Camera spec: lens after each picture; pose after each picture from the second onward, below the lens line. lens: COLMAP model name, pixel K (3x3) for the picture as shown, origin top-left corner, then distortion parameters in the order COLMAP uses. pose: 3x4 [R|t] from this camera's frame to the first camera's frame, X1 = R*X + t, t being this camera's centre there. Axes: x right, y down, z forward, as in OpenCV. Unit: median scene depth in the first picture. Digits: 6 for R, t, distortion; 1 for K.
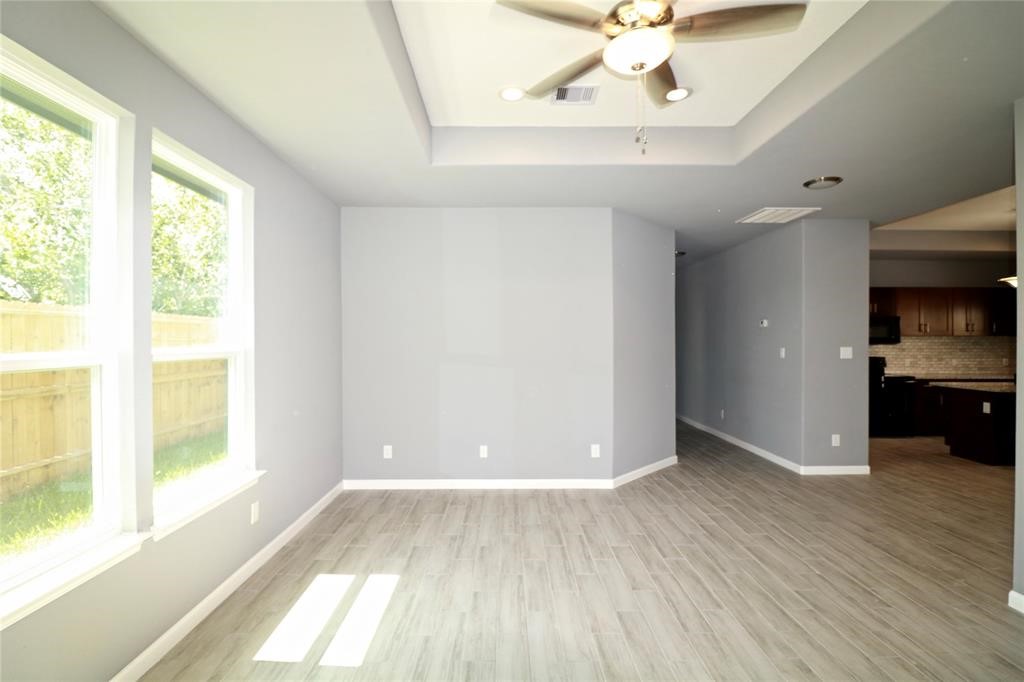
lens RADIAL K [[473.8, 0, 506.2], [0, 473.8, 341.1], [0, 0, 1]] dist [-0.003444, -0.010571]
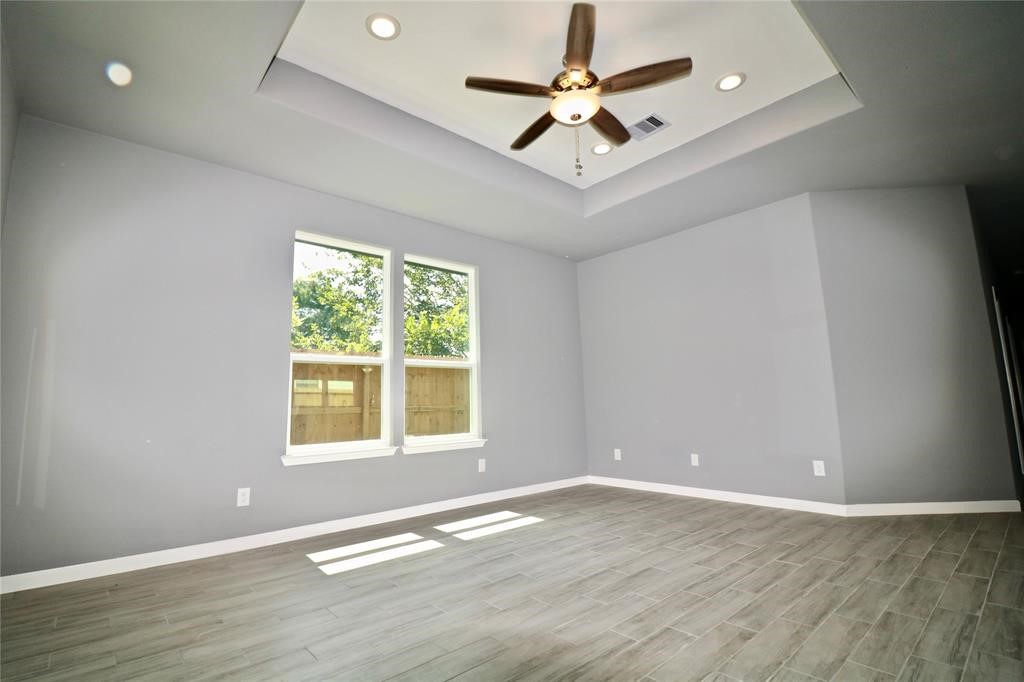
lens RADIAL K [[473.8, 0, 506.0], [0, 473.8, 337.4], [0, 0, 1]] dist [-0.003444, -0.010571]
pose [[0.653538, -0.122853, -0.746857, 0.637313], [0.022997, 0.989507, -0.142643, 0.140937], [0.756544, 0.076047, 0.649505, 0.001769]]
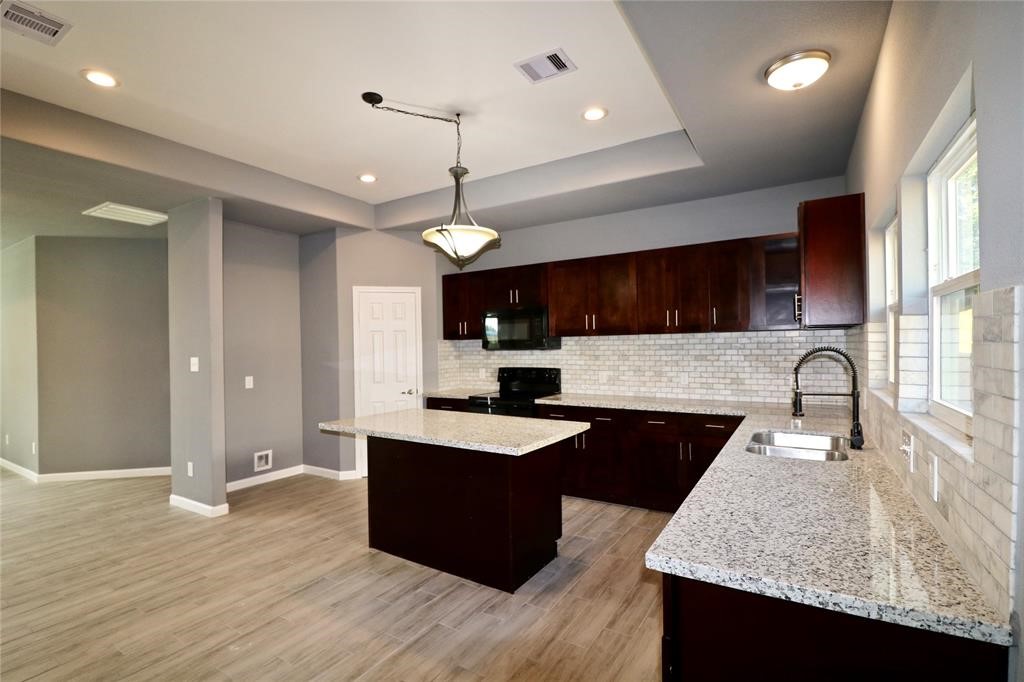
lens RADIAL K [[473.8, 0, 508.9], [0, 473.8, 349.3], [0, 0, 1]] dist [-0.003444, -0.010571]
pose [[0.850287, -0.009768, -0.526229, 2.316585], [0.019055, 0.999744, 0.012231, -0.005224], [0.525974, -0.020427, 0.850255, 0.842356]]
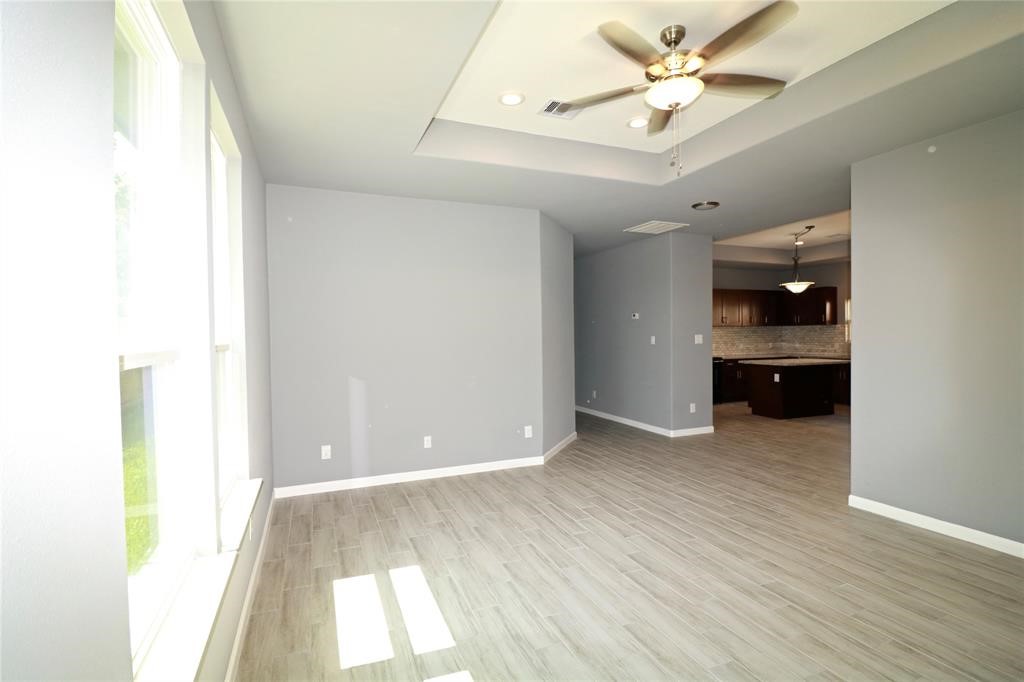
lens RADIAL K [[473.8, 0, 505.2], [0, 473.8, 342.4], [0, 0, 1]] dist [-0.003444, -0.010571]
pose [[0.928316, -0.017338, 0.371389, -0.348616], [0.011428, 0.999771, 0.018107, 0.006466], [-0.371617, -0.012565, 0.928301, 0.006269]]
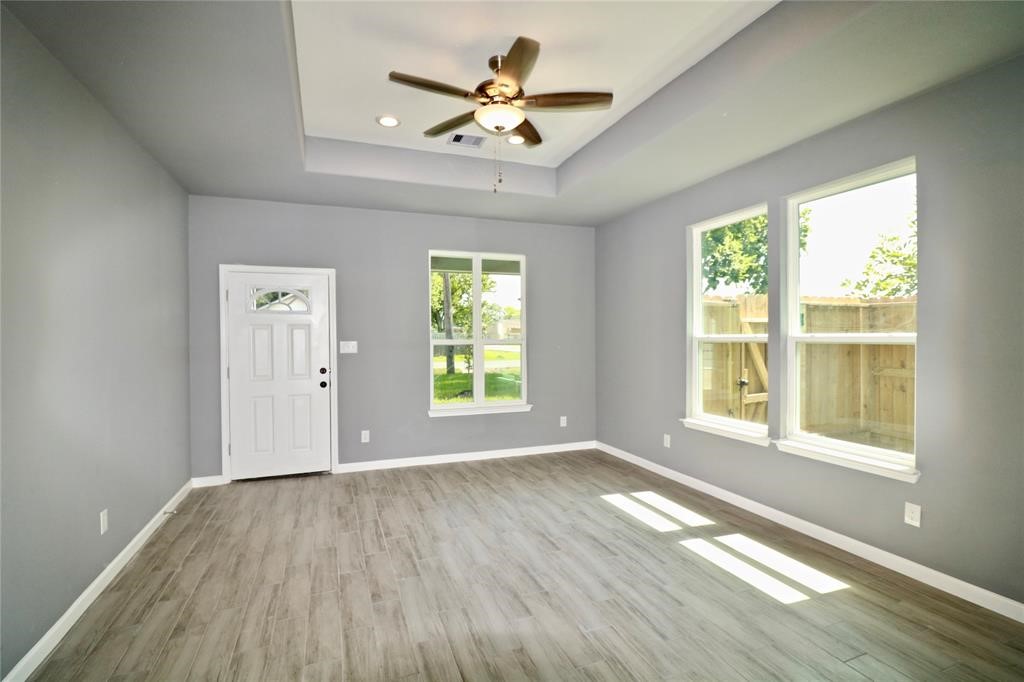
lens RADIAL K [[473.8, 0, 509.2], [0, 473.8, 338.7], [0, 0, 1]] dist [-0.003444, -0.010571]
pose [[-0.937341, 0.008295, -0.348315, 0.429620], [0.006245, 0.999956, 0.007009, 0.009911], [0.348357, 0.004395, -0.937352, 1.332654]]
